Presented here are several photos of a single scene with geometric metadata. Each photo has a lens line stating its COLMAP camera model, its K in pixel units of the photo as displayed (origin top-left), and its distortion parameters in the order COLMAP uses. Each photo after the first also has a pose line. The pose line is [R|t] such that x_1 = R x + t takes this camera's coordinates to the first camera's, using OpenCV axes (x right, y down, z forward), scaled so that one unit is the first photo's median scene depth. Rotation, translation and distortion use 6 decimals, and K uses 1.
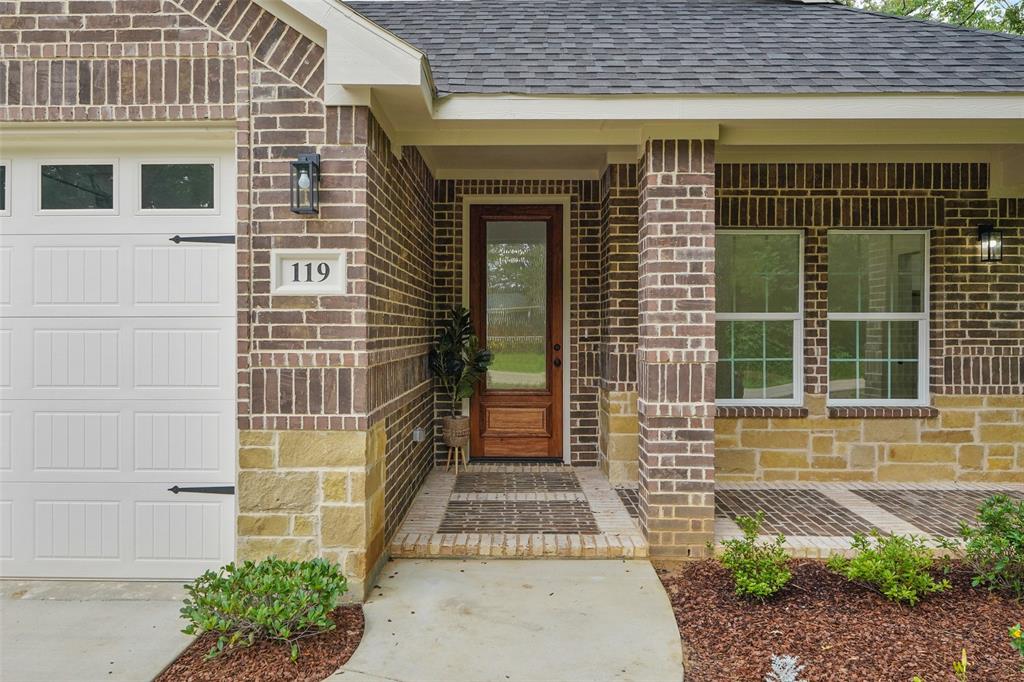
lens RADIAL K [[778.1, 0, 511.2], [0, 778.1, 334.6], [0, 0, 1]] dist [-0.008982, -0.007570]
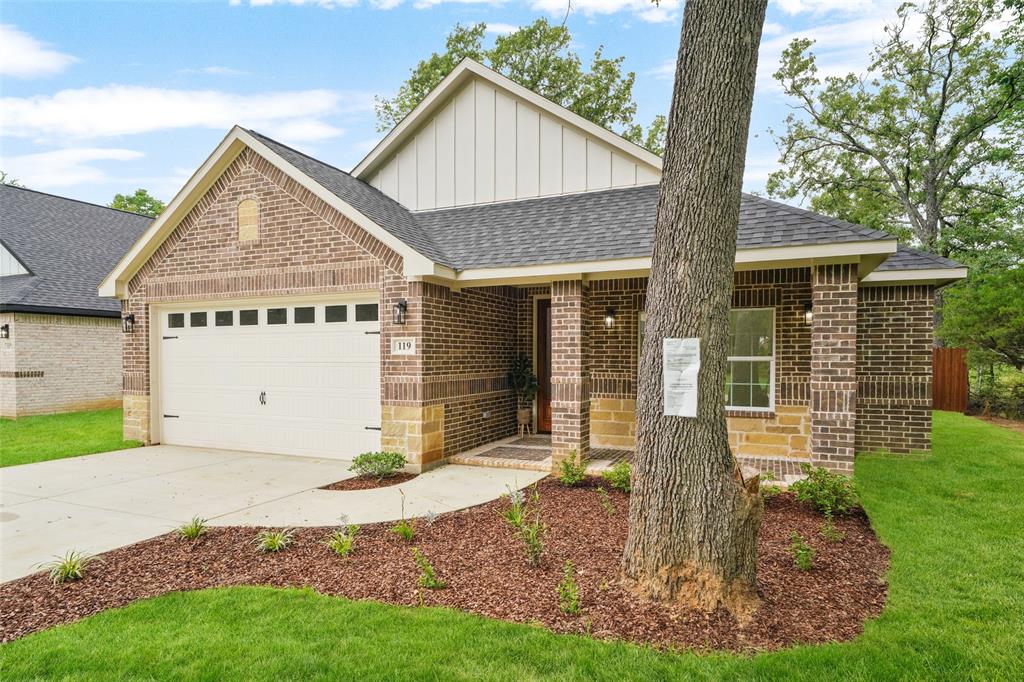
lens RADIAL K [[588.1, 0, 506.3], [0, 588.1, 371.6], [0, 0, 1]] dist [0.002964, -0.002020]
pose [[0.915385, 0.008544, -0.402488, 0.800490], [-0.000271, 0.999788, 0.020608, -0.032959], [0.402579, -0.018755, 0.915193, -0.630124]]
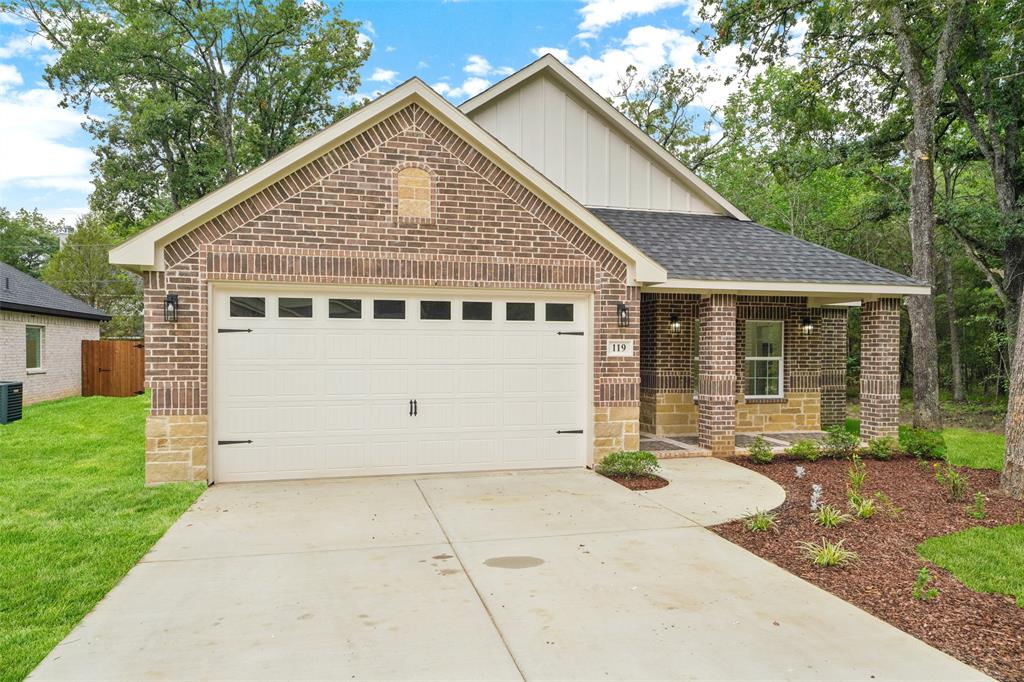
lens RADIAL K [[666.5, 0, 514.6], [0, 666.5, 361.7], [0, 0, 1]] dist [0.019126, -0.001550]
pose [[0.964298, -0.002092, 0.264812, -1.144417], [-0.000752, 0.999943, 0.010638, -0.053311], [-0.264819, -0.010457, 0.964241, -1.053367]]
